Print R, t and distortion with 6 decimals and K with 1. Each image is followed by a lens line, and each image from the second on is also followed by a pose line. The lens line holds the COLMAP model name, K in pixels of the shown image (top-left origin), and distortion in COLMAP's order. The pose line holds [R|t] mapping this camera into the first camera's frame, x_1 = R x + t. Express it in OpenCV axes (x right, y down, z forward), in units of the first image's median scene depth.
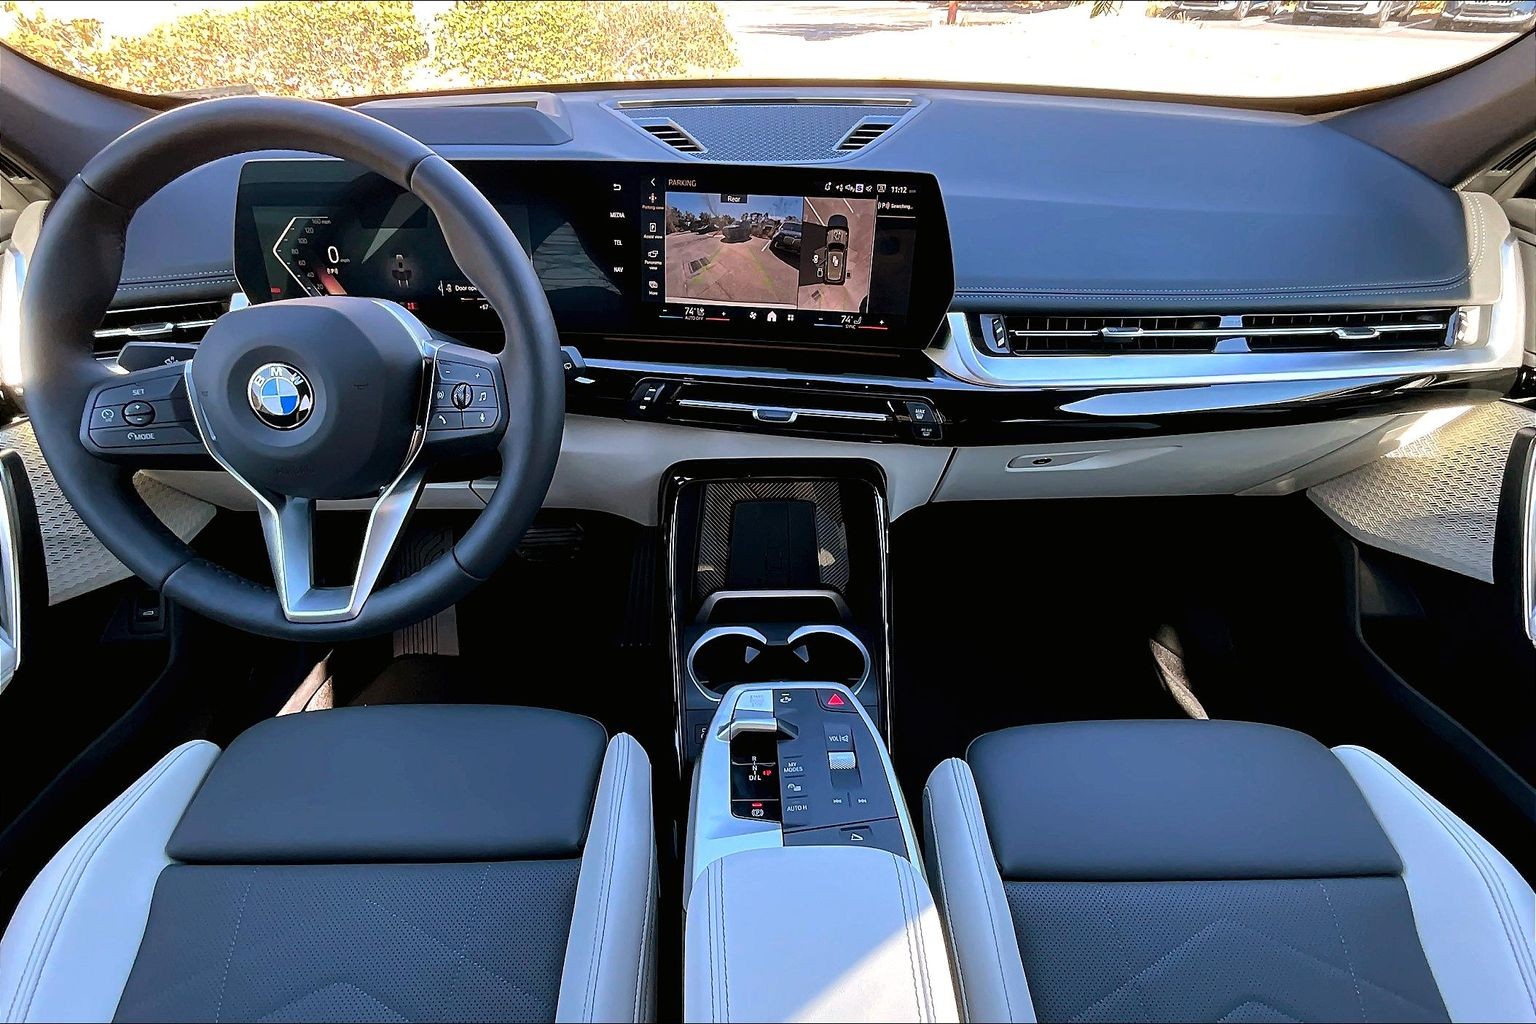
lens RADIAL K [[763.2, 0, 752.0], [0, 763.2, 530.1], [0, 0, 1]] dist [-0.018800, 0.011346]
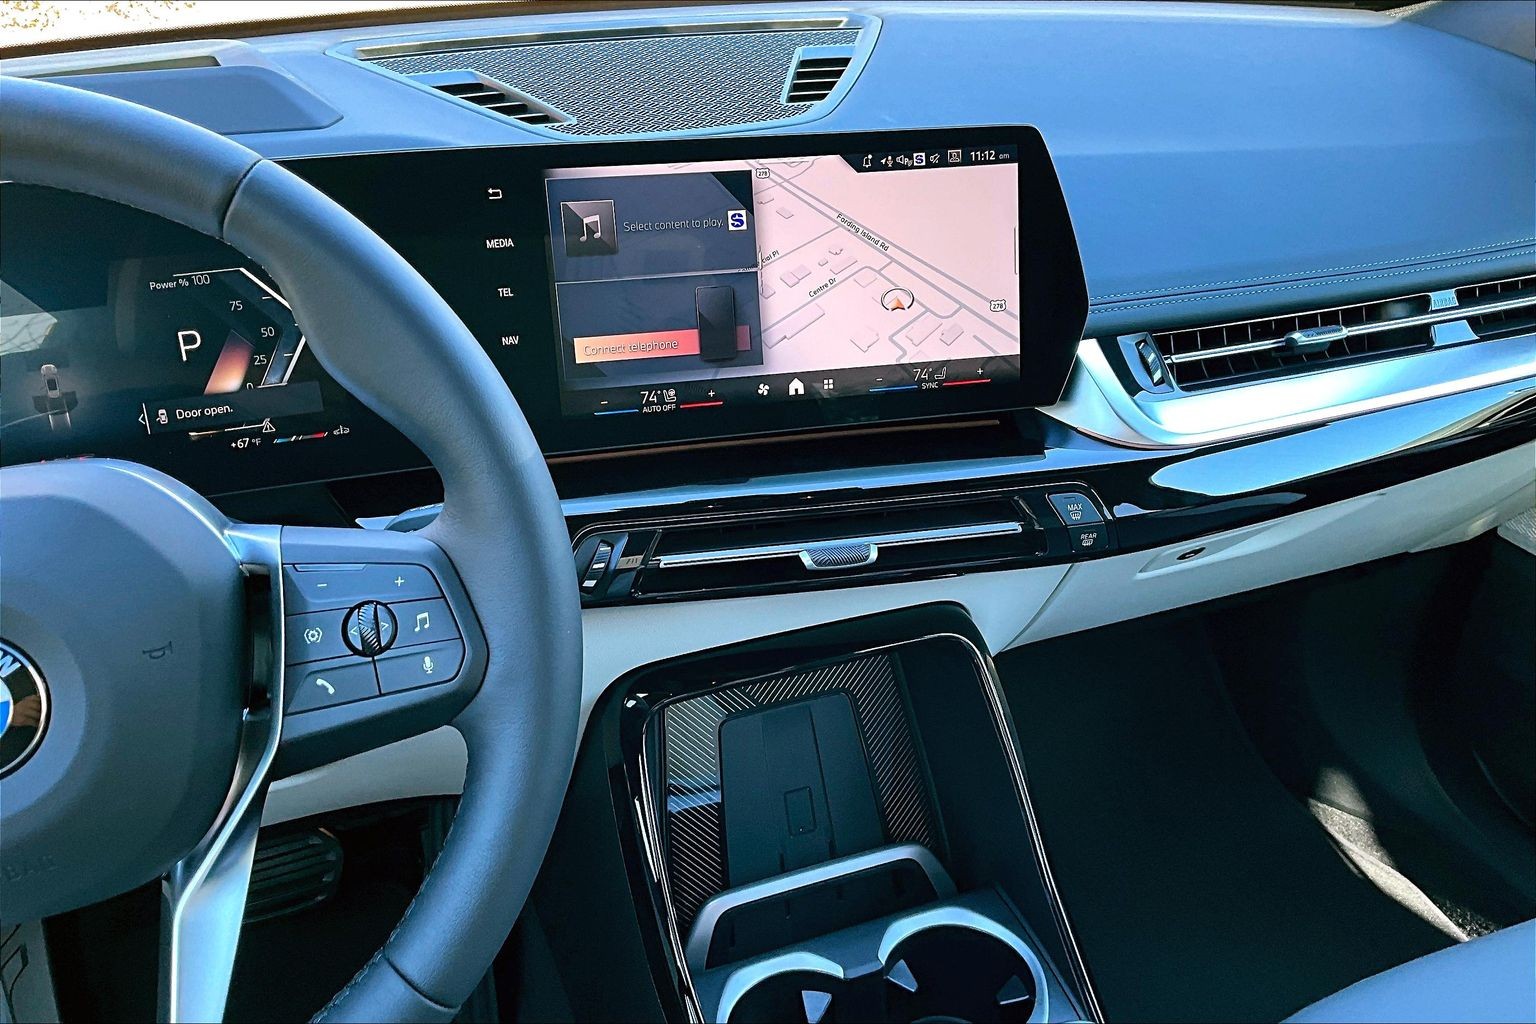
lens RADIAL K [[1281.1, 0, 768.0], [0, 1281.1, 512.0], [0, 0, 1]] dist [0.106781, -0.245432]
pose [[0.942442, -0.161524, 0.292769, -0.286757], [0.205829, 0.970277, -0.127264, -0.071719], [-0.263511, 0.180199, 0.947676, 0.115302]]
